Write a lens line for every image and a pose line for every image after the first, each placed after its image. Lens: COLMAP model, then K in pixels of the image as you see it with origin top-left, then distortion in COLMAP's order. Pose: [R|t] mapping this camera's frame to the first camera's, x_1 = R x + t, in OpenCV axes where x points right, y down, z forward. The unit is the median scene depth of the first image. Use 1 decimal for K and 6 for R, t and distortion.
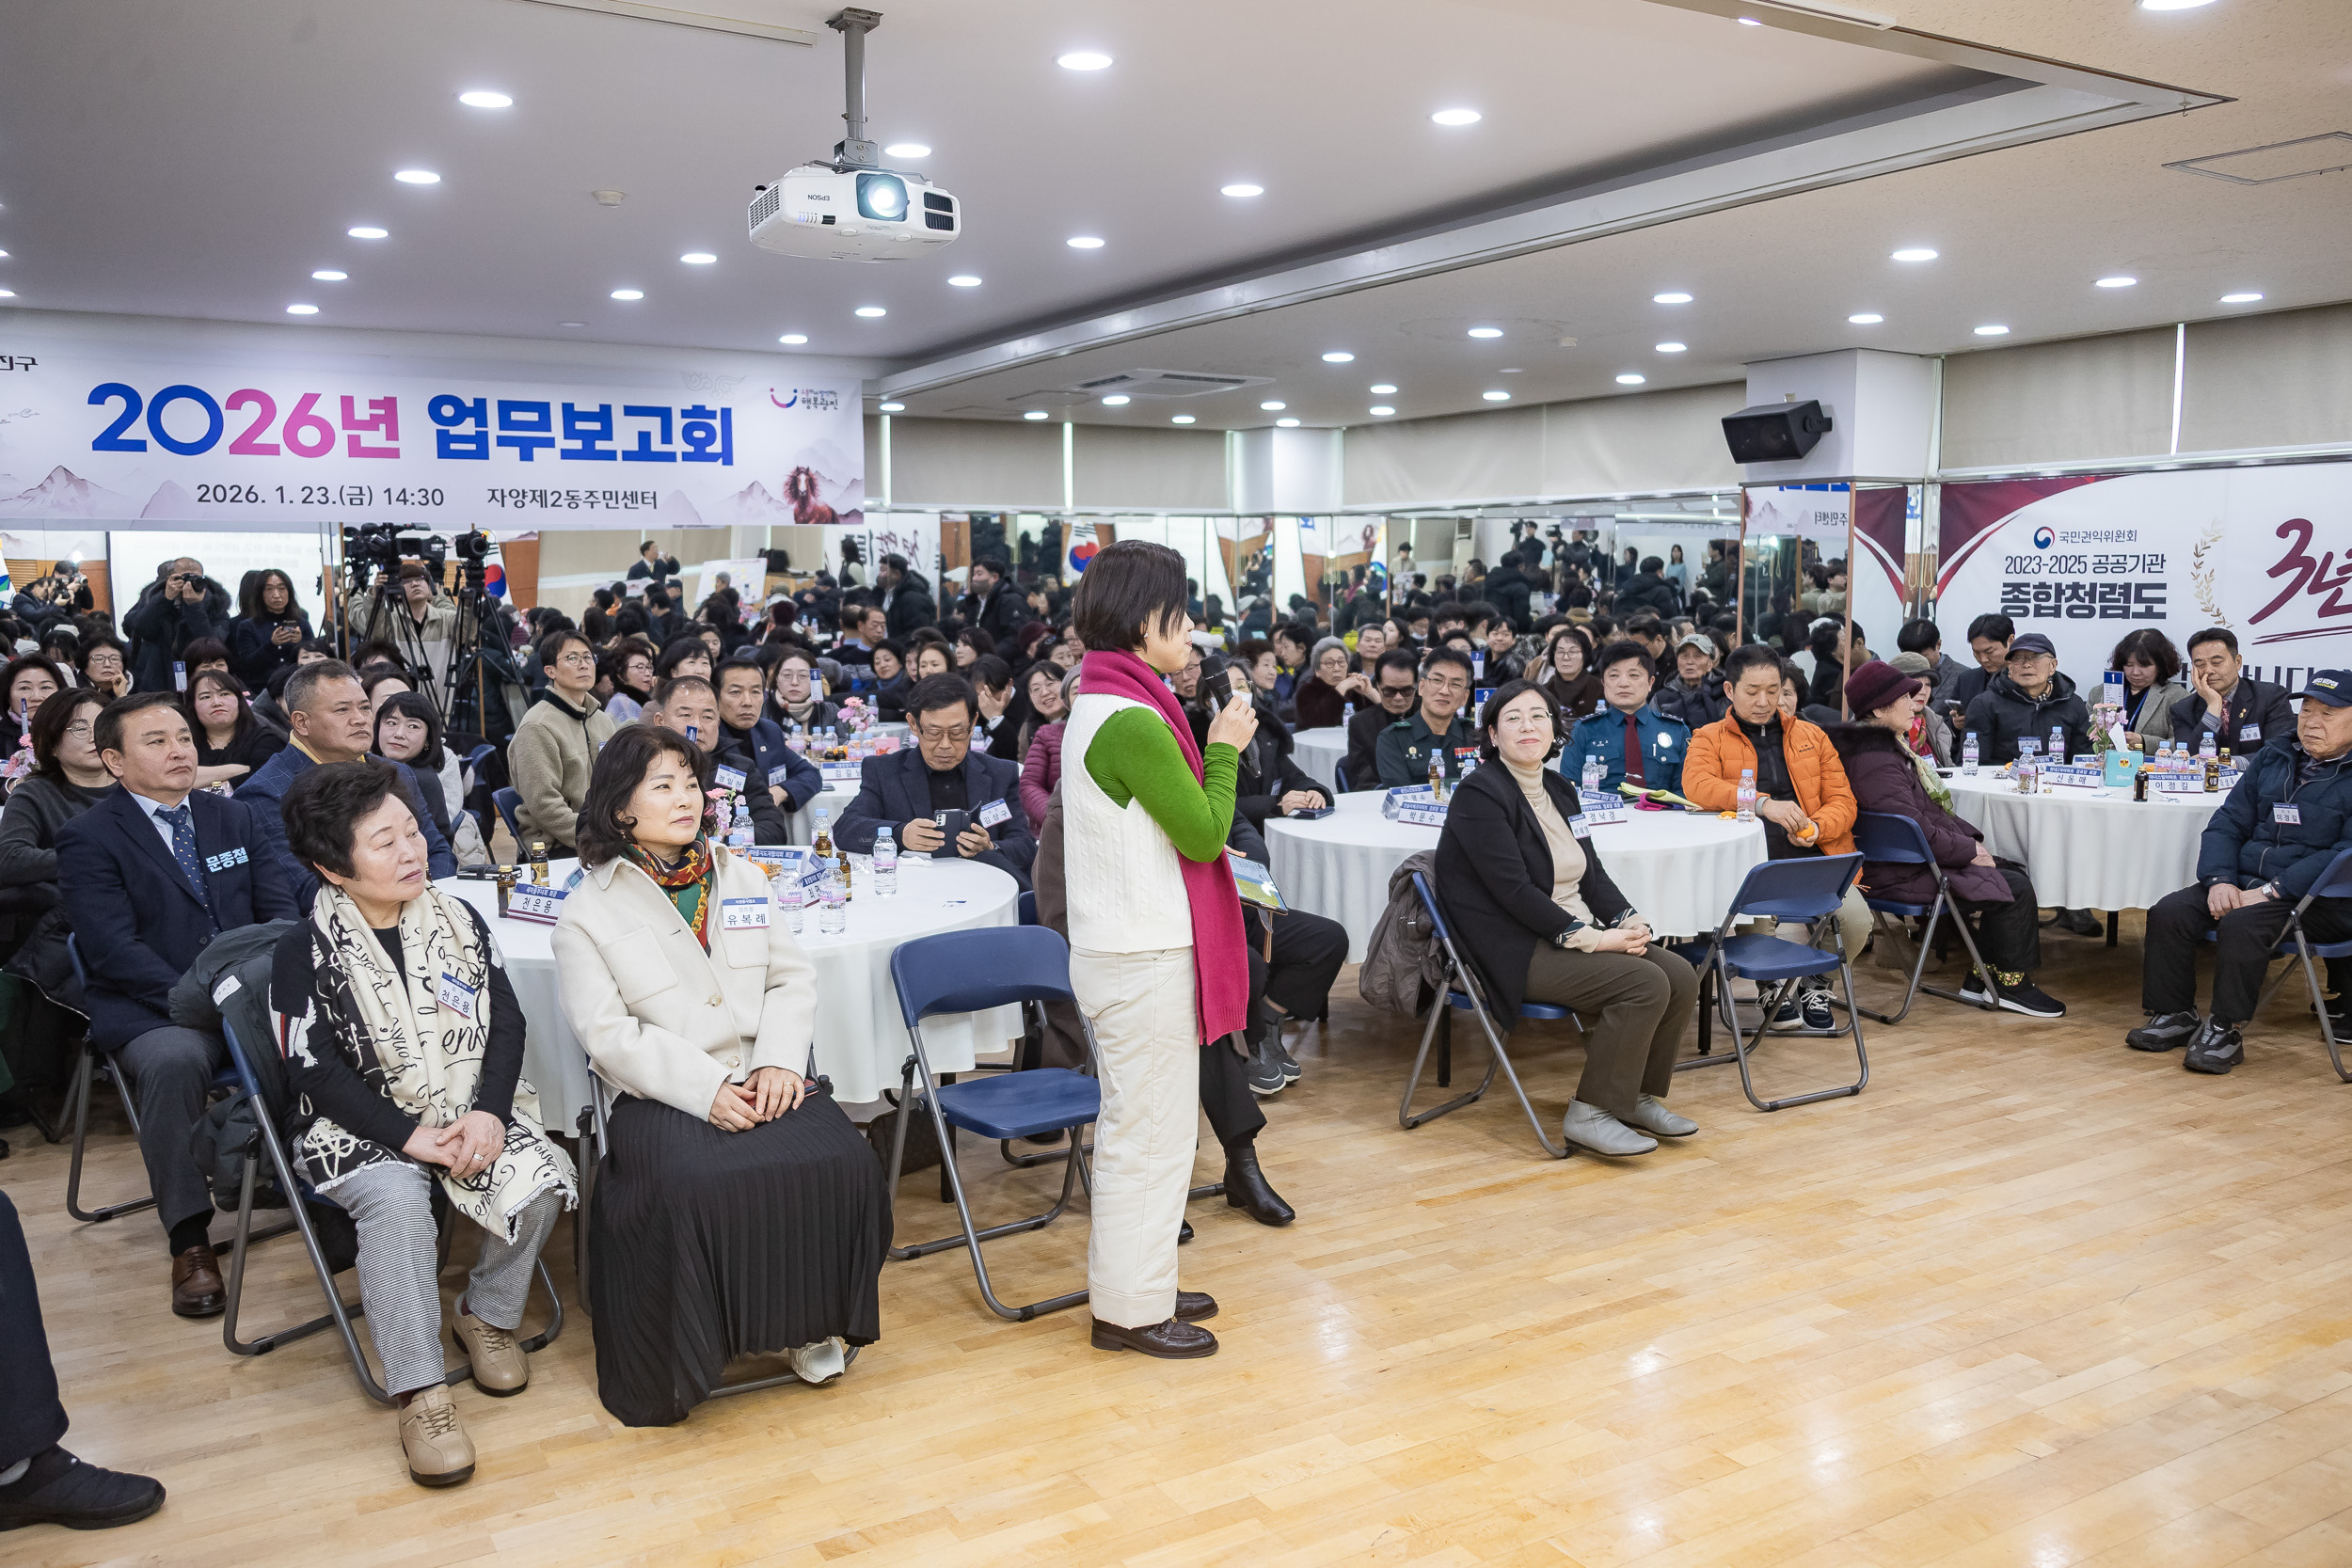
lens RADIAL K [[1922.0, 0, 1176.0], [0, 1922.0, 784.0], [0, 0, 1]] dist [-0.009566, 0.049829]
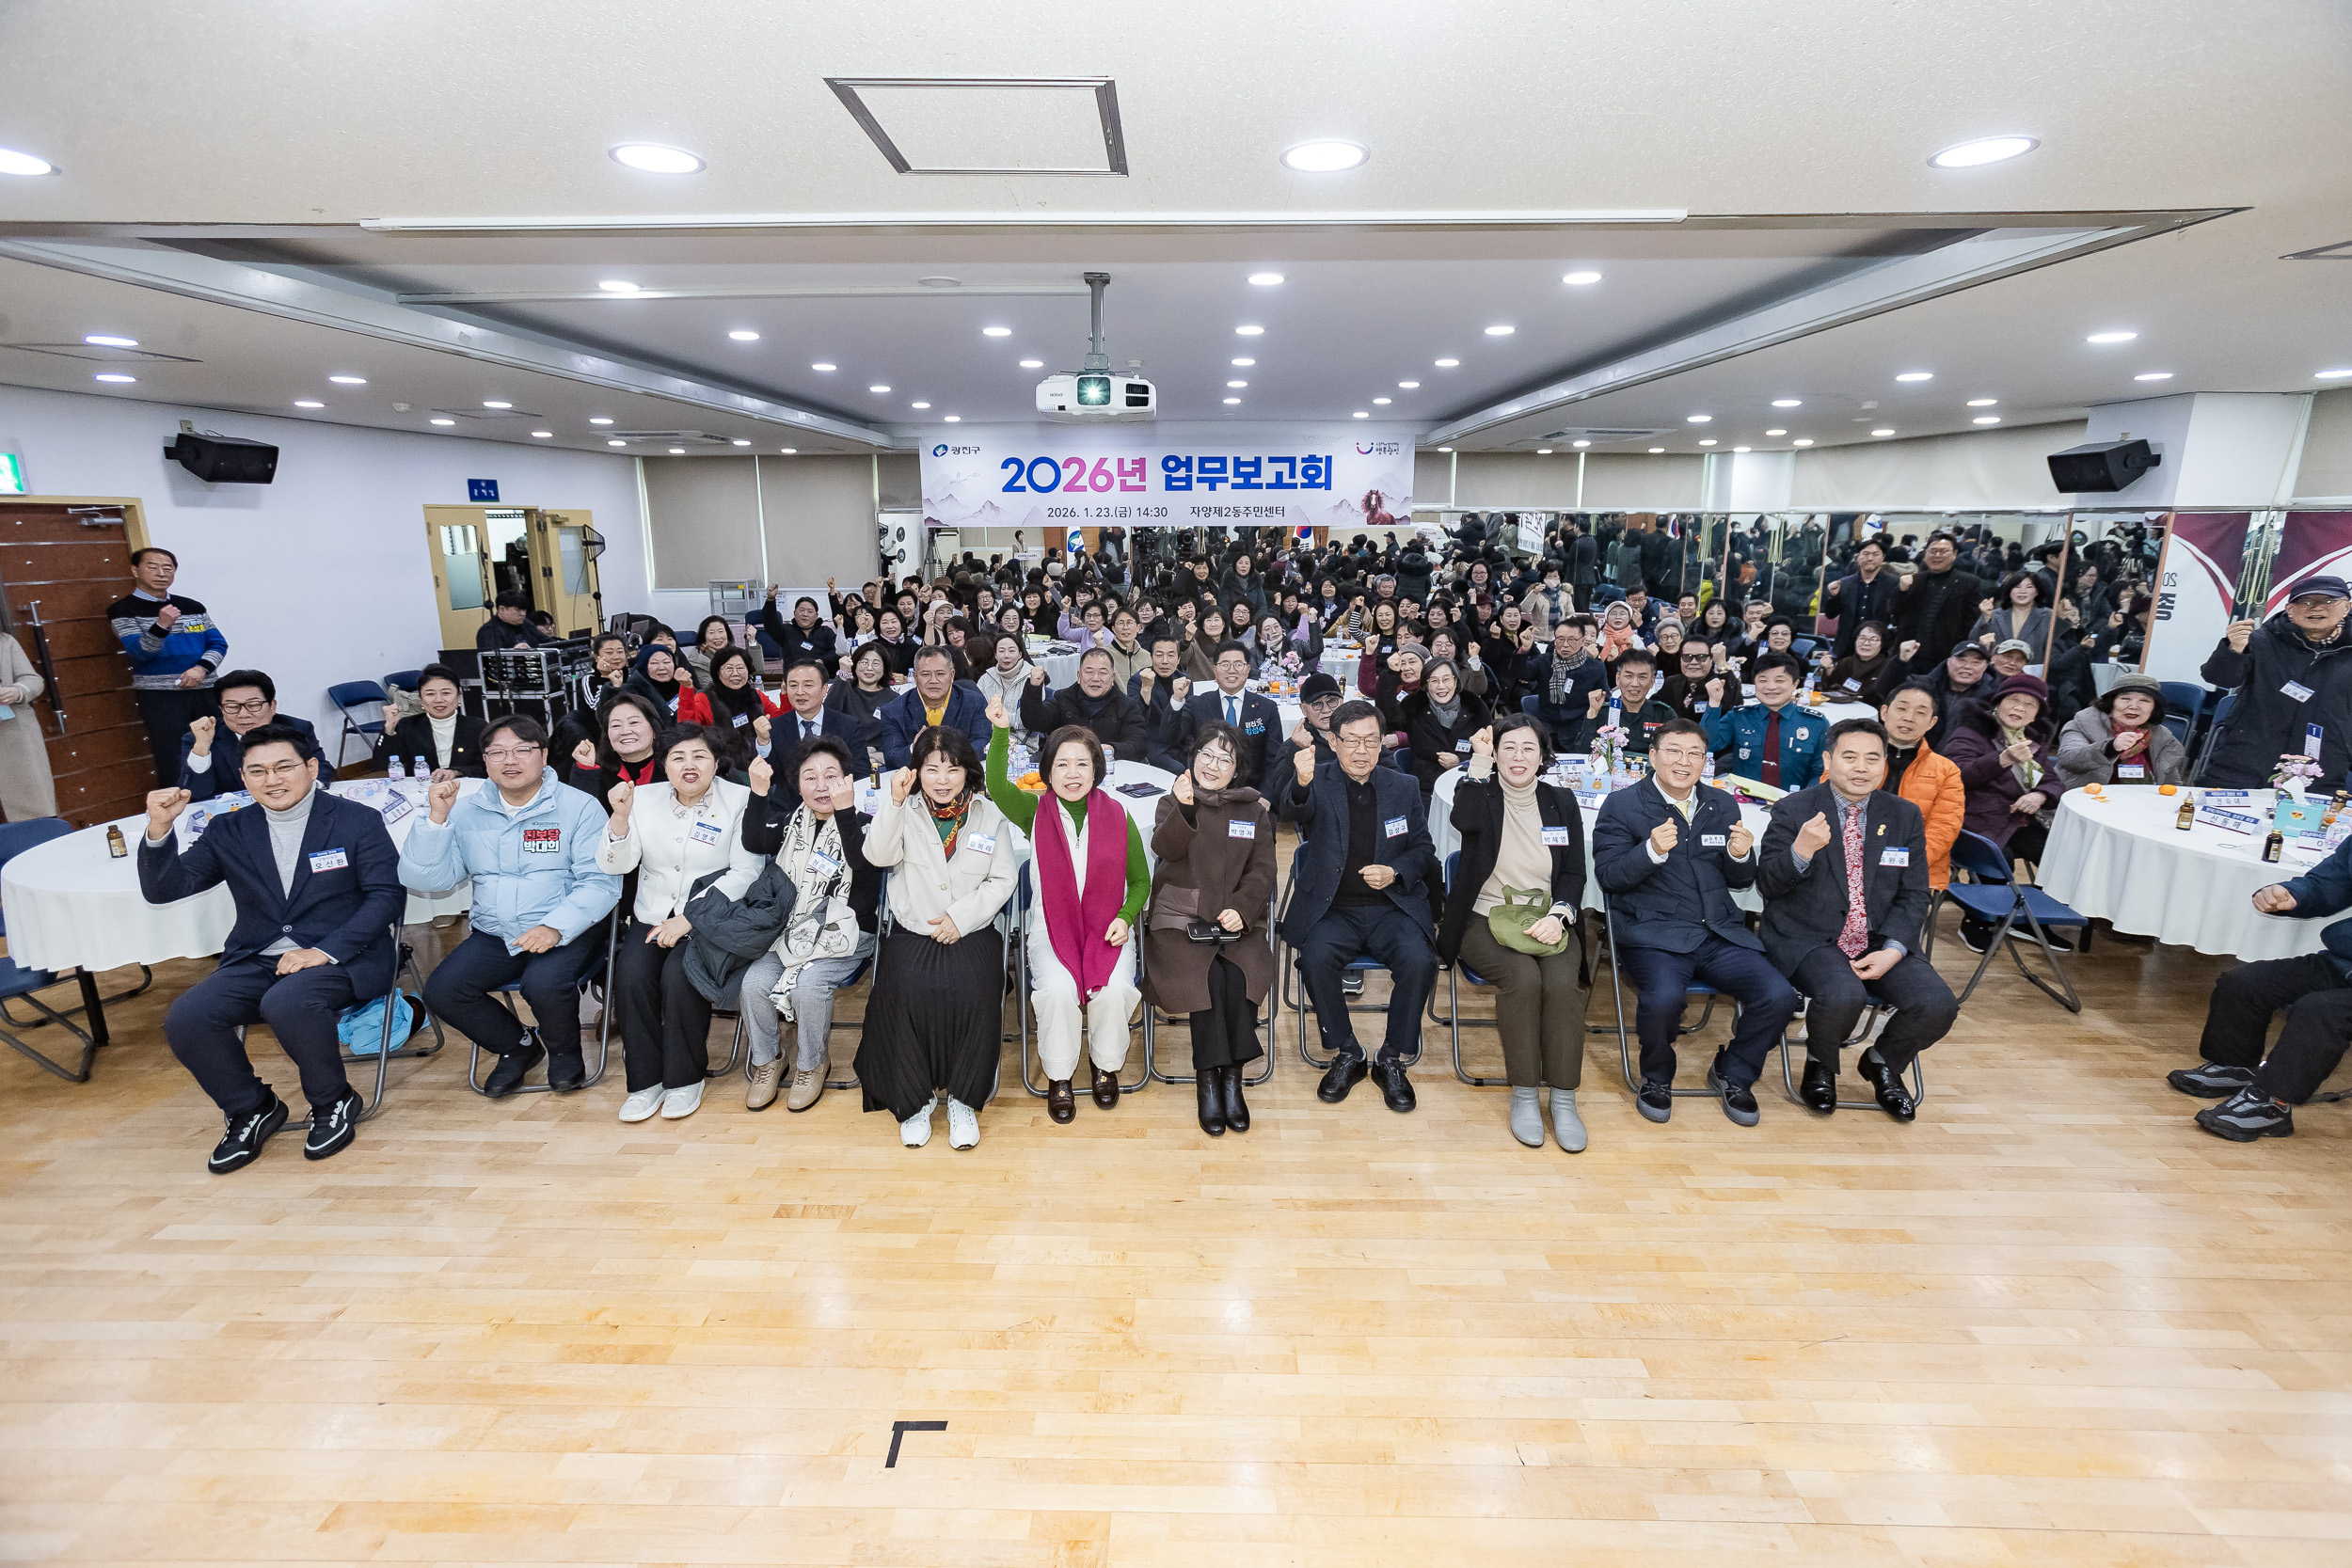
lens RADIAL K [[1085.4, 0, 1176.4], [0, 1085.4, 746.6], [0, 0, 1]] dist [-0.021199, 0.017244]
pose [[0.842433, 0.120133, -0.525238, 0.199819], [-0.060968, 0.989820, 0.128606, -0.062492], [0.535340, -0.076319, 0.841181, 0.119465]]
